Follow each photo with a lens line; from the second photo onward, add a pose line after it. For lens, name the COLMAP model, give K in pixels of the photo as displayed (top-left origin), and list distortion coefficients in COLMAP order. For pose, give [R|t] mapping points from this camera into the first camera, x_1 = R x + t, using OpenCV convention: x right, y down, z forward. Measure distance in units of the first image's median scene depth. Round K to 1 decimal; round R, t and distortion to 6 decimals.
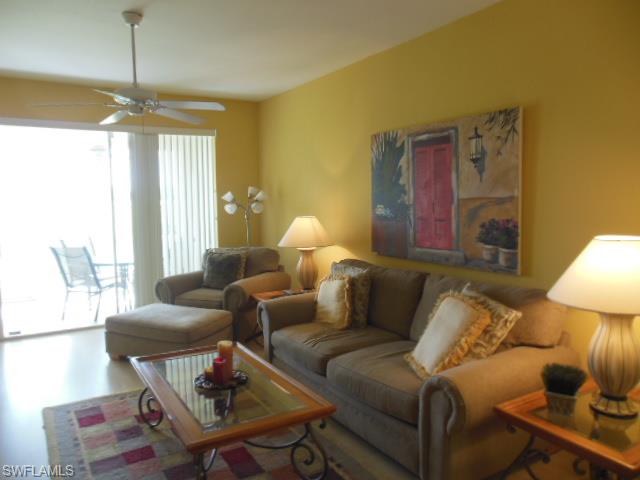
lens RADIAL K [[483.3, 0, 319.6], [0, 483.3, 241.0], [0, 0, 1]] dist [-0.068476, 0.091148]
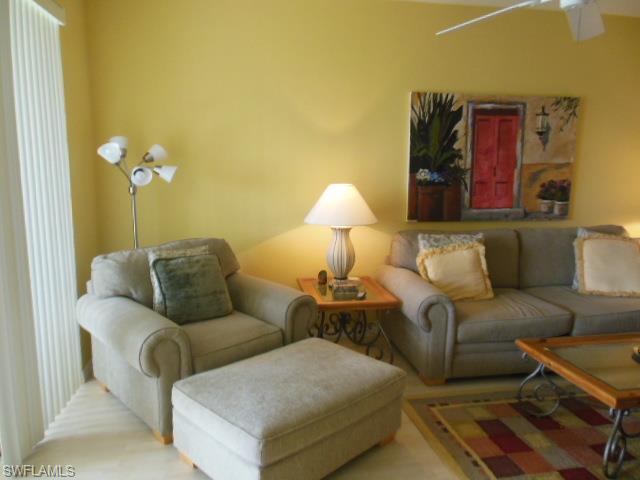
lens RADIAL K [[483.3, 0, 317.2], [0, 483.3, 251.4], [0, 0, 1]] dist [-0.068476, 0.091148]
pose [[0.370278, -0.142768, 0.917884, -1.025444], [0.076194, 0.989457, 0.123164, -0.057506], [-0.925791, 0.024332, 0.377253, 1.019106]]
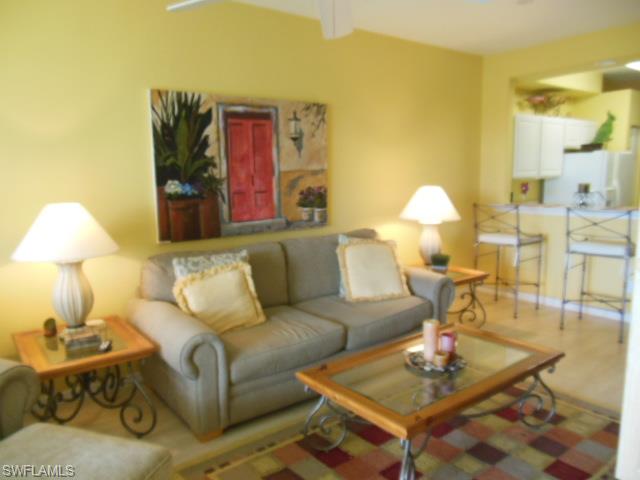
lens RADIAL K [[483.3, 0, 318.0], [0, 483.3, 239.9], [0, 0, 1]] dist [-0.068476, 0.091148]
pose [[-0.110663, -0.125005, 0.985965, -0.856514], [0.107672, 0.984711, 0.136931, -0.074095], [-0.988008, 0.121314, -0.095512, 1.029184]]
